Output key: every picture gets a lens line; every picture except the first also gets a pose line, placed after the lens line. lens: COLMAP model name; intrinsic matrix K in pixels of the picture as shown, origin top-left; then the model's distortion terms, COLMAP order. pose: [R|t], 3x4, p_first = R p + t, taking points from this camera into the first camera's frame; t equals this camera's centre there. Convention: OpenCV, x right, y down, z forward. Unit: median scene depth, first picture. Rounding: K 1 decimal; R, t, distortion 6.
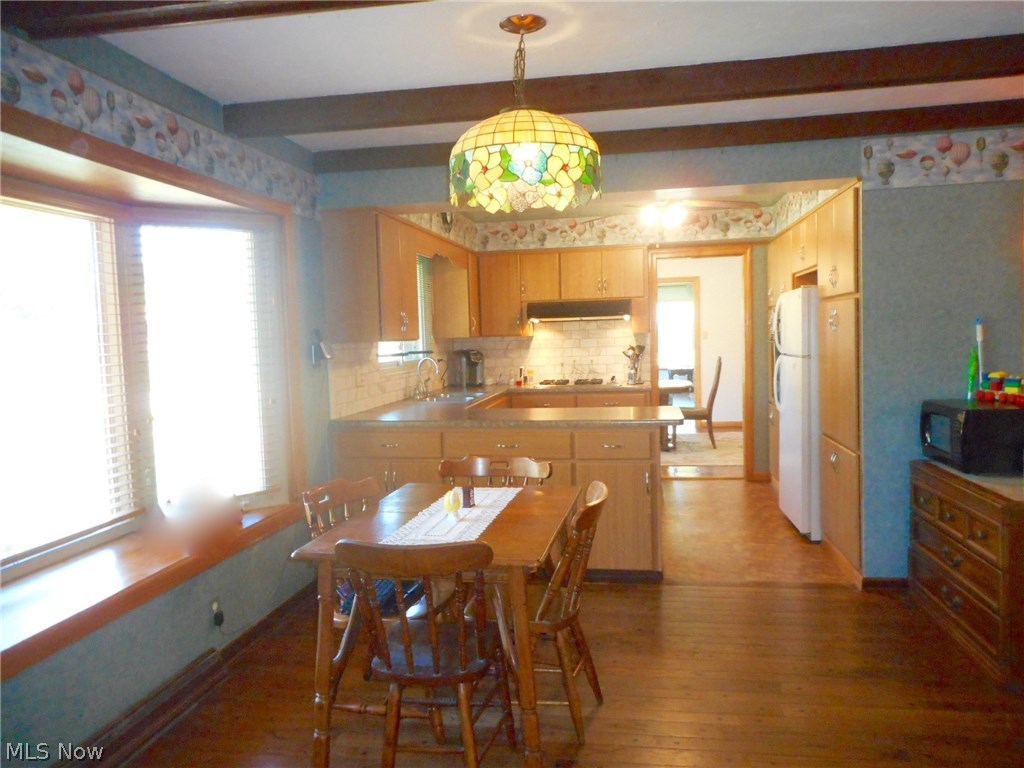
lens RADIAL K [[770.4, 0, 511.0], [0, 770.4, 388.3], [0, 0, 1]] dist [-0.008527, 0.009124]
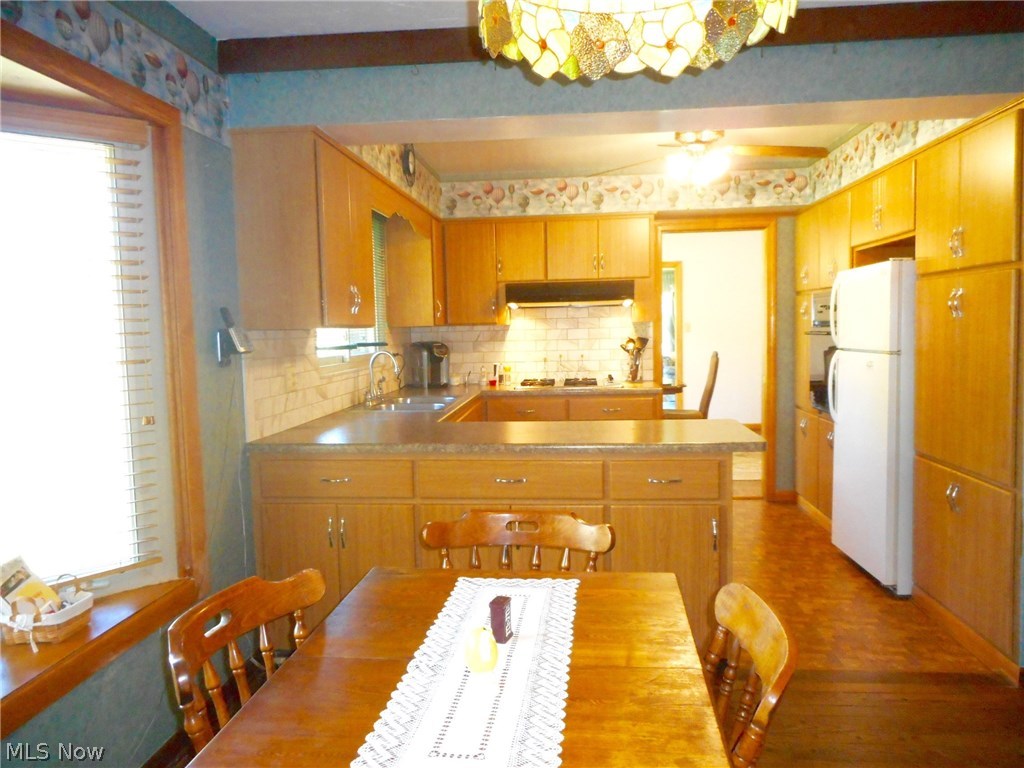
lens RADIAL K [[770.4, 0, 511.0], [0, 770.4, 388.3], [0, 0, 1]] dist [-0.008527, 0.009124]
pose [[0.996693, 0.000984, 0.081257, -0.038280], [-0.001649, 0.999966, 0.008110, -0.008486], [-0.081247, -0.008217, 0.996660, 0.203702]]
